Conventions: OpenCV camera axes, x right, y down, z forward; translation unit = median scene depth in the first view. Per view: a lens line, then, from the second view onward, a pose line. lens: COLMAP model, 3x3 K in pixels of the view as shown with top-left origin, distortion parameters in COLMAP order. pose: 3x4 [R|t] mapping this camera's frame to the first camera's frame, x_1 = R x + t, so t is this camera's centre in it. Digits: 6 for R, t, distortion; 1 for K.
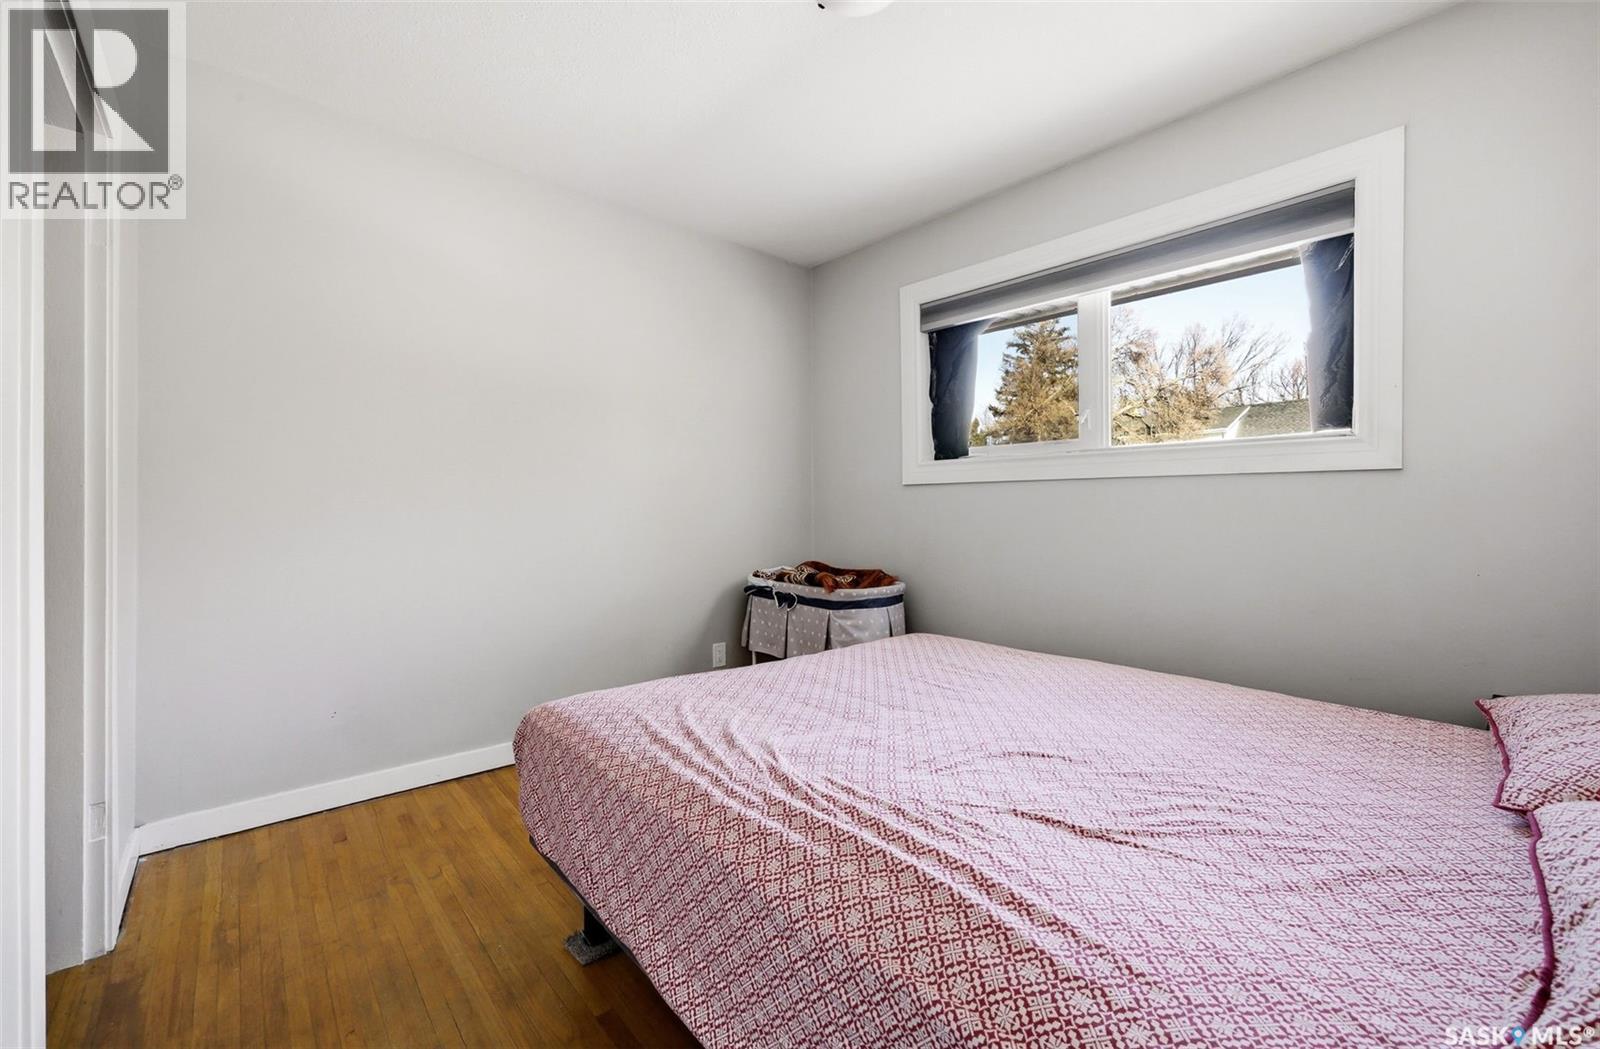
lens RADIAL K [[643.7, 0, 800.0], [0, 643.7, 524.5], [0, 0, 1]] dist [-0.000164, -0.000003]
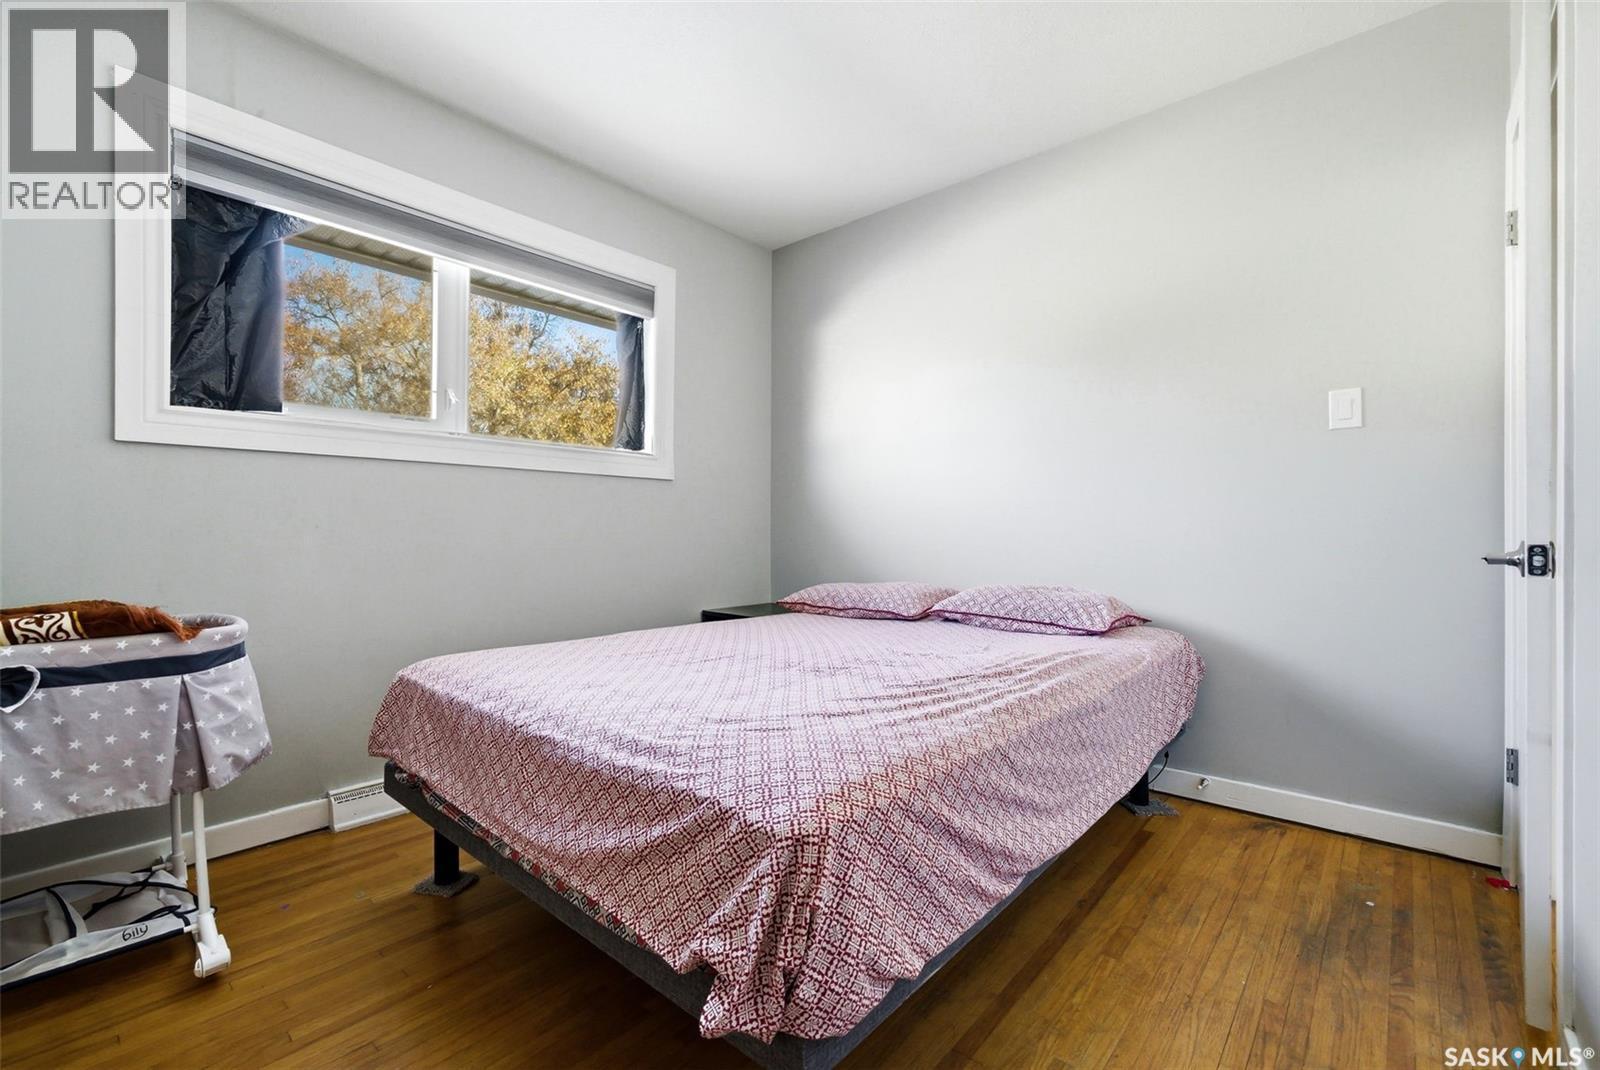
lens RADIAL K [[654.9, 0, 800.0], [0, 654.9, 535.0], [0, 0, 1]] dist [-0.000027, -0.000012]
pose [[-0.078169, -0.013374, 0.996850, -0.543739], [0.016159, 0.999762, 0.014681, 0.024958], [-0.996809, 0.017256, -0.077934, 0.597412]]
